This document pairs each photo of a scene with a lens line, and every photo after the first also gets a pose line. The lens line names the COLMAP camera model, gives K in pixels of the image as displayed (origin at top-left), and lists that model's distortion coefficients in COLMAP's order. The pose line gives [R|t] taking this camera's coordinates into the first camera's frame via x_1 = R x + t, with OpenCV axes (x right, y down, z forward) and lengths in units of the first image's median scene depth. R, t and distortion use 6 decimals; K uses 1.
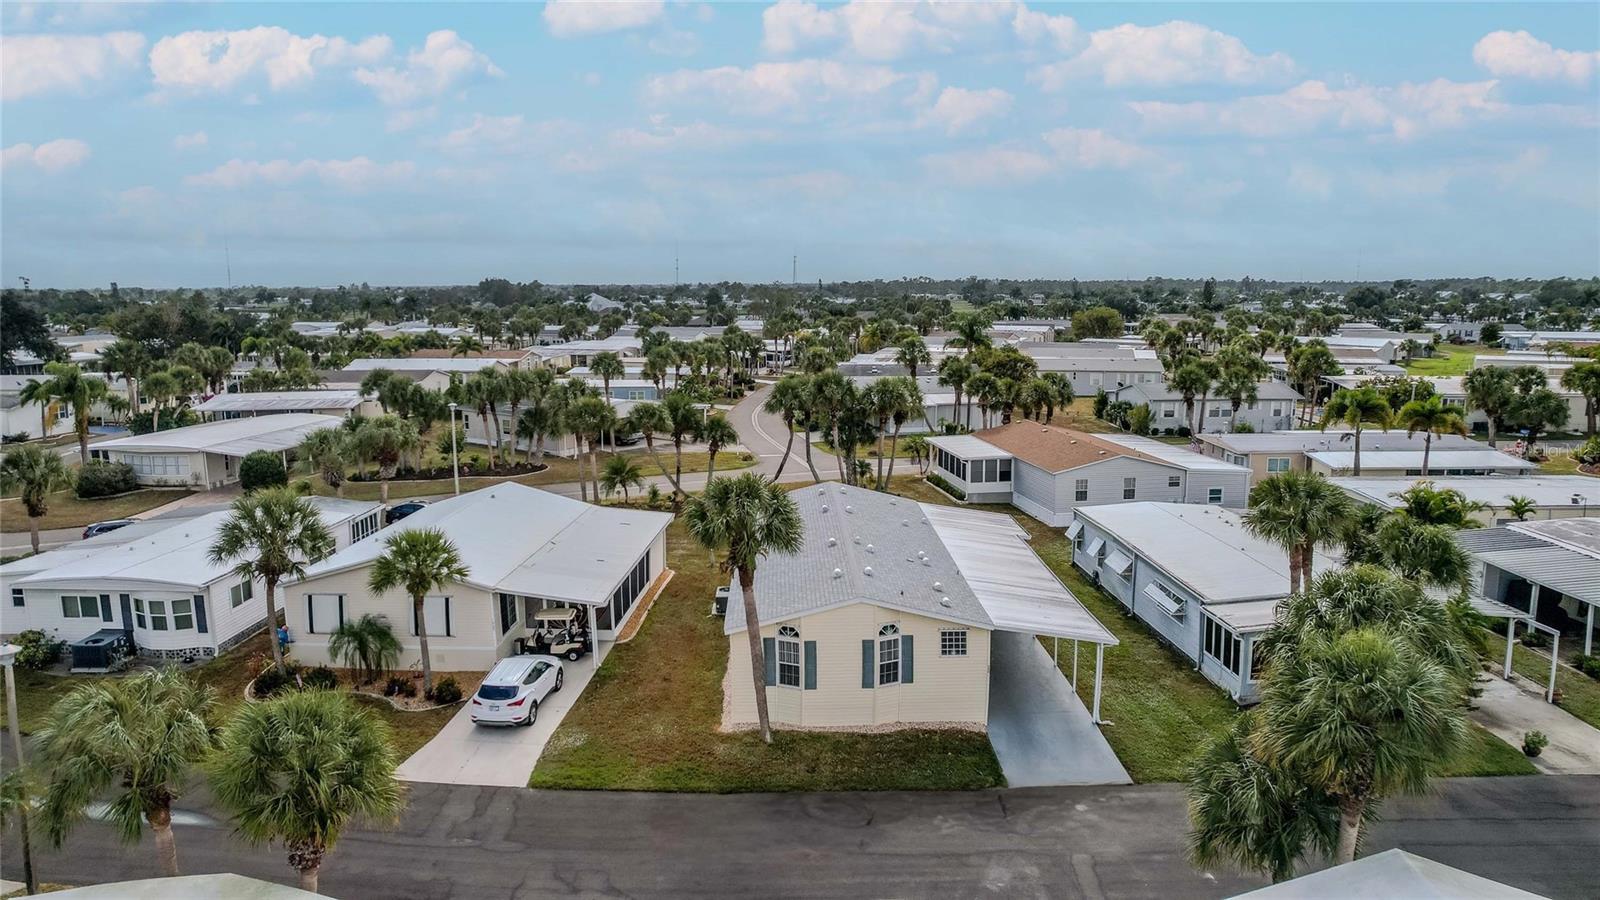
lens RADIAL K [[1027.0, 0, 800.0], [0, 1027.0, 450.0], [0, 0, 1]] dist [-0.085783, 0.076351]
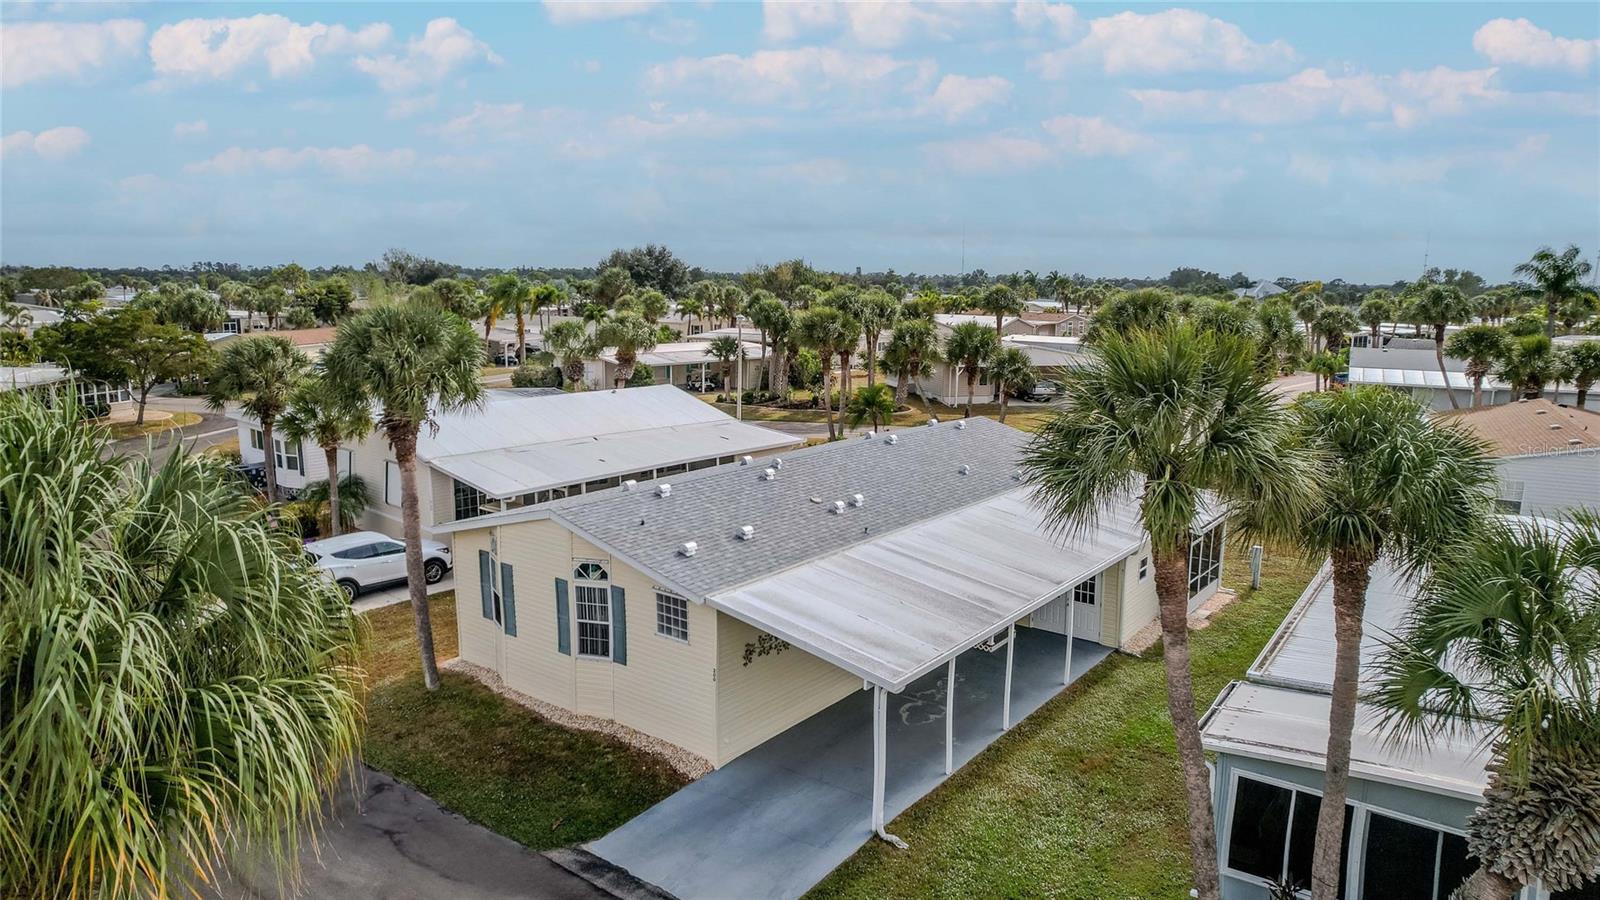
lens RADIAL K [[1027.0, 0, 800.0], [0, 1027.0, 450.0], [0, 0, 1]] dist [-0.085783, 0.076351]
pose [[0.774951, 0.111904, -0.622036, 0.499878], [-0.109605, 0.993083, 0.042106, 0.050803], [0.622445, 0.035548, 0.781855, 0.499587]]
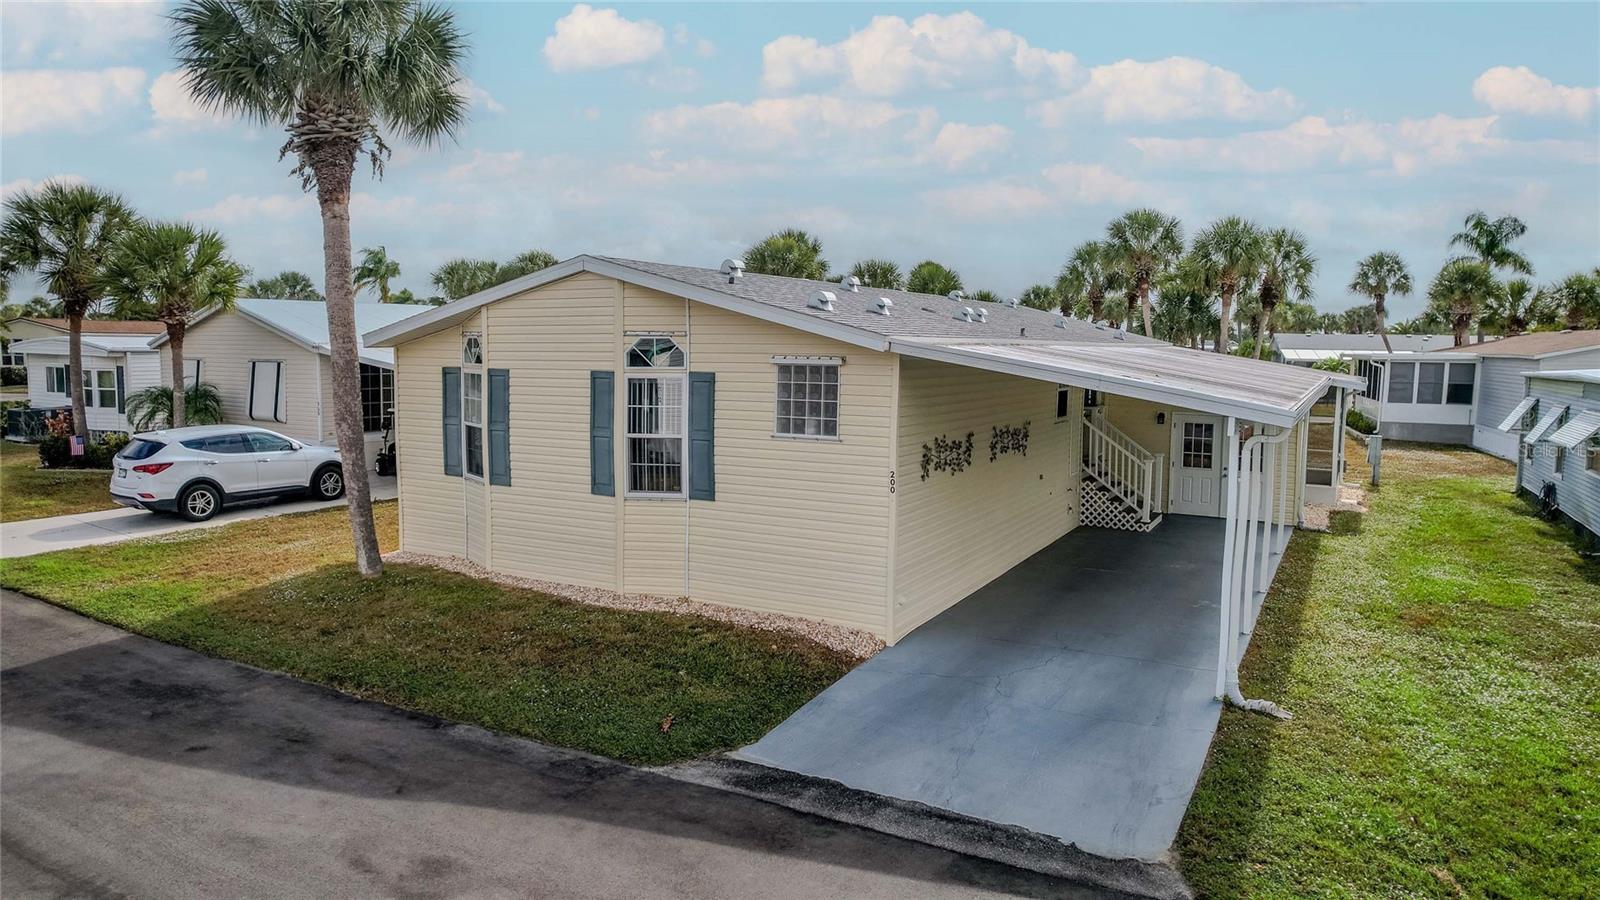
lens RADIAL K [[1027.5, 0, 802.4], [0, 1027.5, 443.9], [0, 0, 1]] dist [-0.083588, 0.077110]
pose [[0.861329, 0.060984, -0.504374, 0.294287], [-0.093093, 0.994906, -0.038683, 0.191583], [0.499446, 0.080273, 0.862618, 0.593920]]
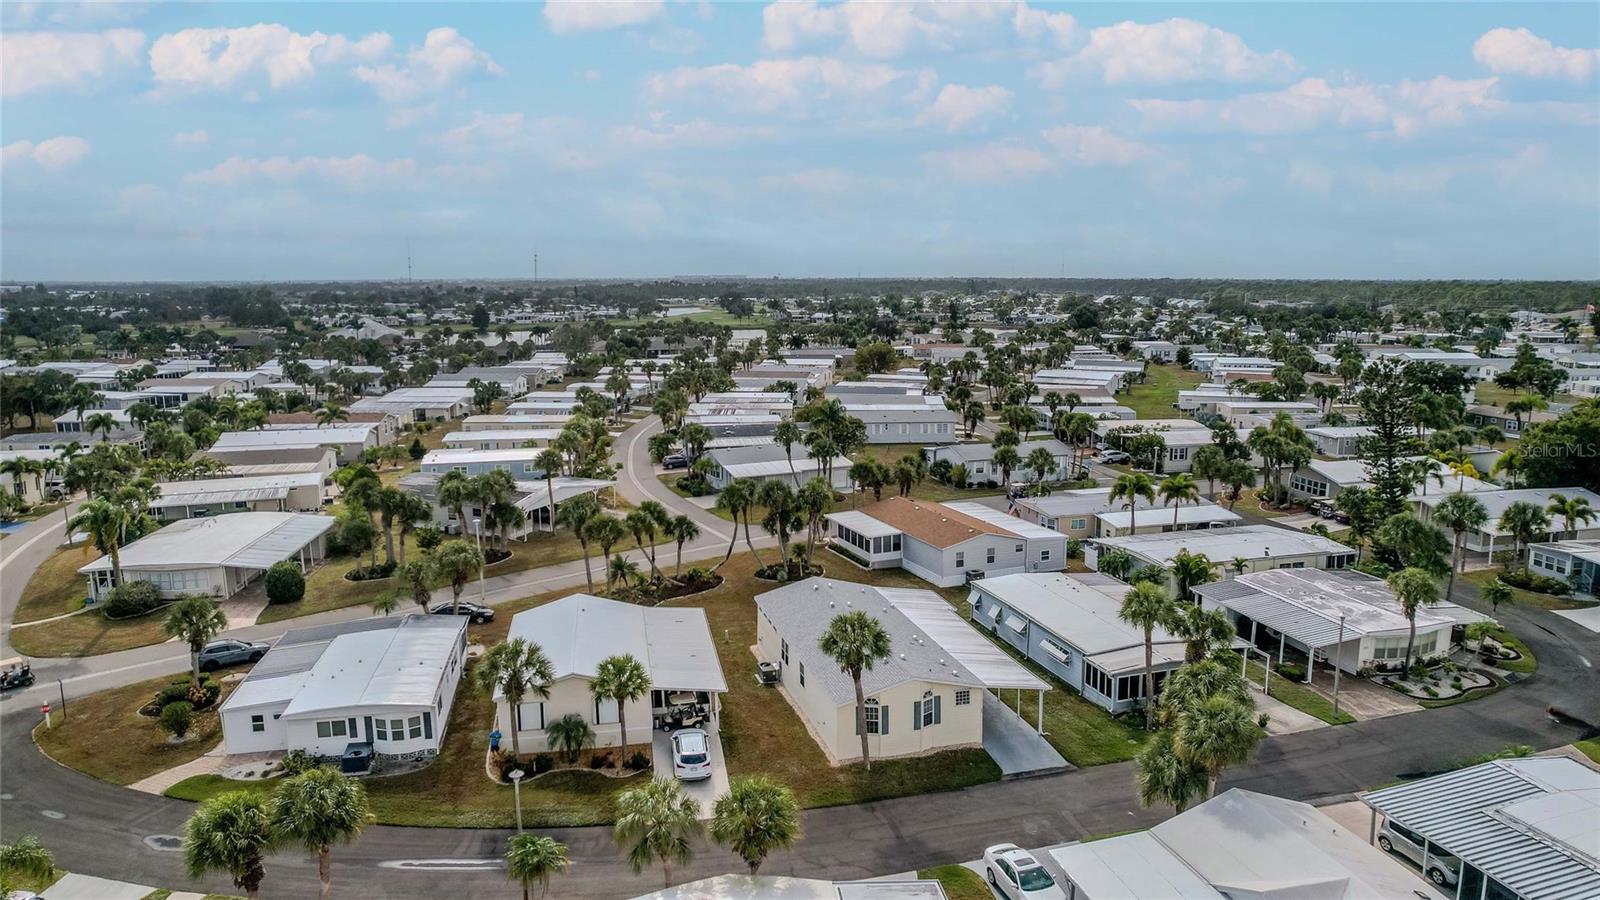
lens RADIAL K [[1033.3, 0, 800.0], [0, 1033.3, 450.0], [0, 0, 1]] dist [-0.065091, 0.045564]
pose [[0.967012, -0.040864, 0.251431, -0.453024], [0.038225, 0.999151, 0.015375, -0.223309], [-0.251846, -0.005257, 0.967753, -0.499196]]
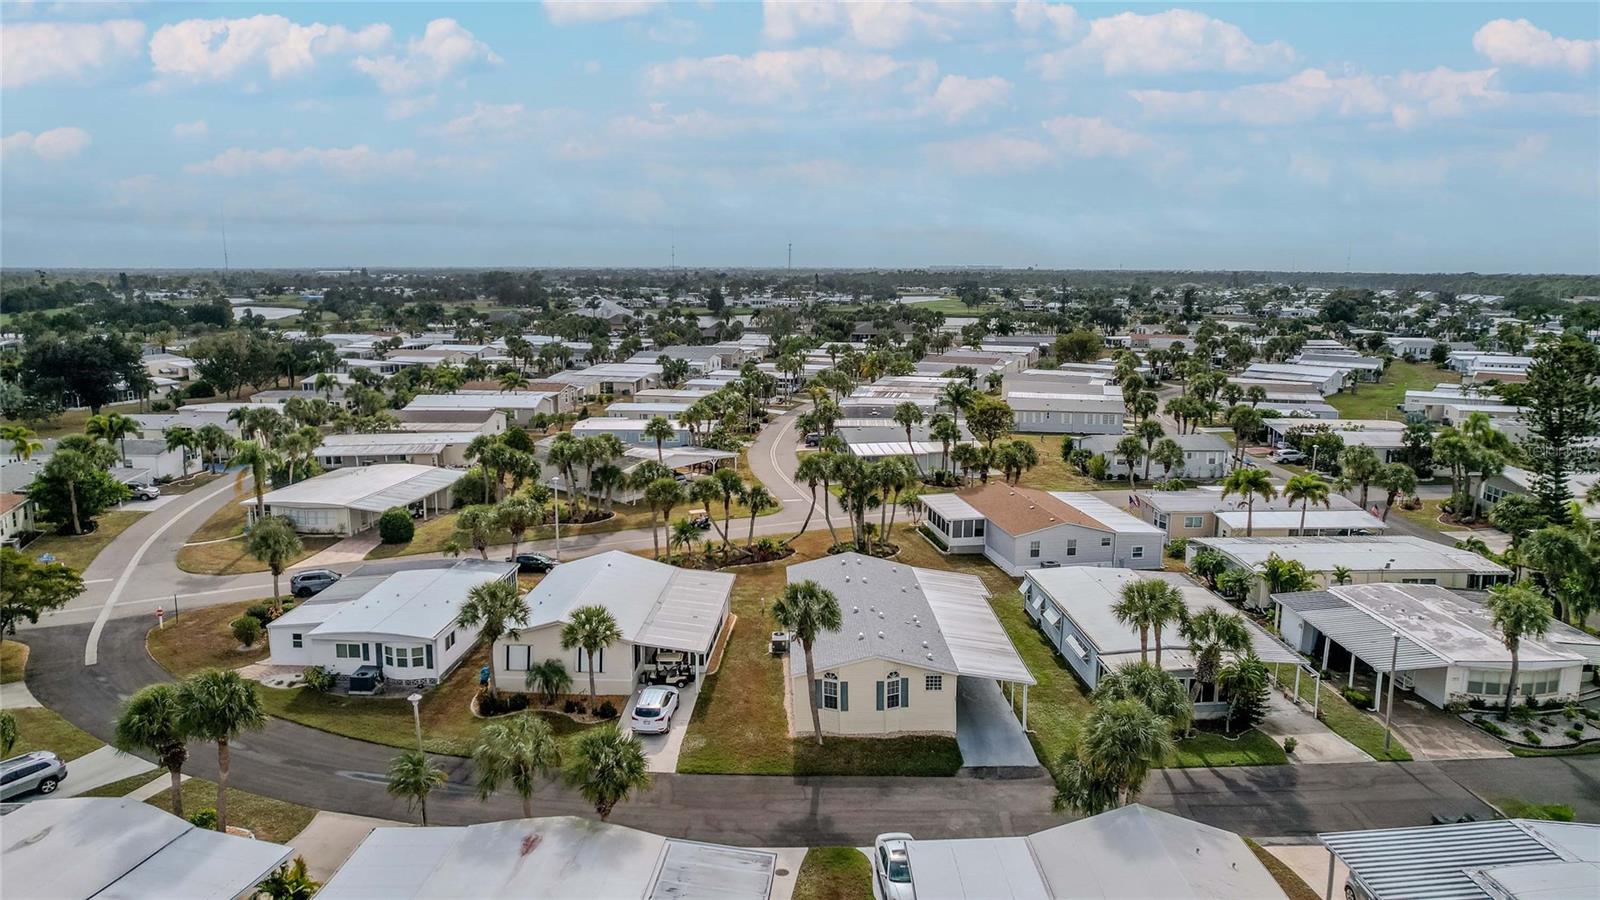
lens RADIAL K [[1035.1, 0, 800.0], [0, 1035.1, 450.0], [0, 0, 1]] dist [-0.071779, 0.043306]
pose [[0.999965, 0.004586, 0.007021, -0.062755], [-0.004723, 0.999794, 0.019725, -0.179699], [-0.006929, -0.019757, 0.999781, -0.526726]]
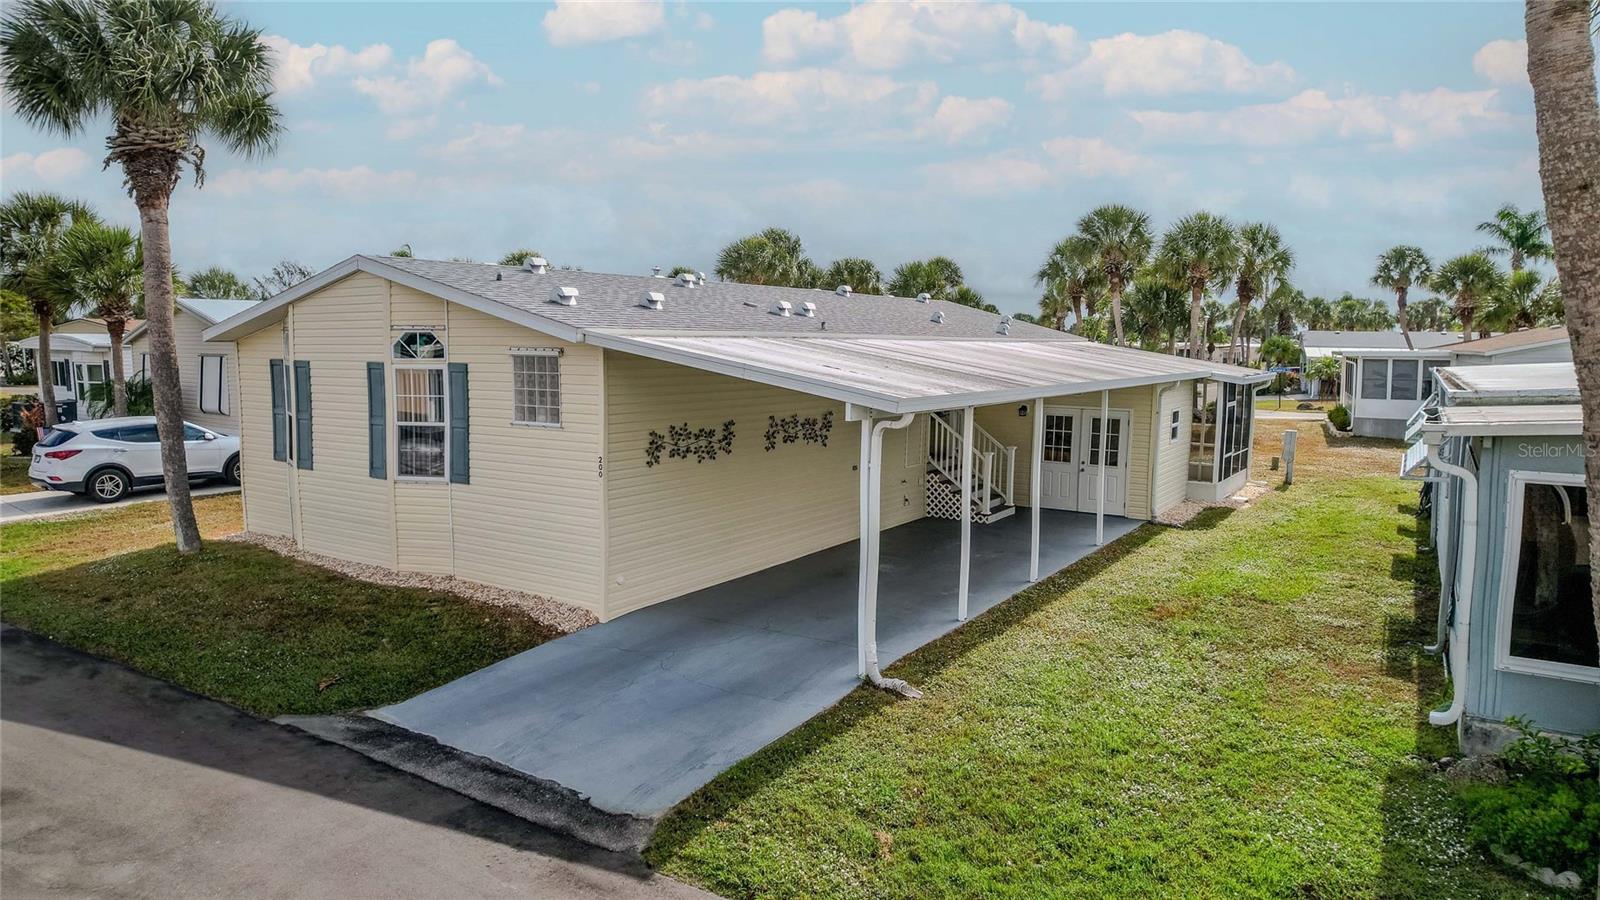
lens RADIAL K [[1030.5, 0, 802.3], [0, 1030.5, 440.6], [0, 0, 1]] dist [-0.088927, 0.082431]
pose [[0.822220, 0.064381, -0.565518, 0.399229], [-0.101087, 0.994304, -0.033776, 0.184832], [0.560122, 0.084937, 0.824044, 0.641669]]
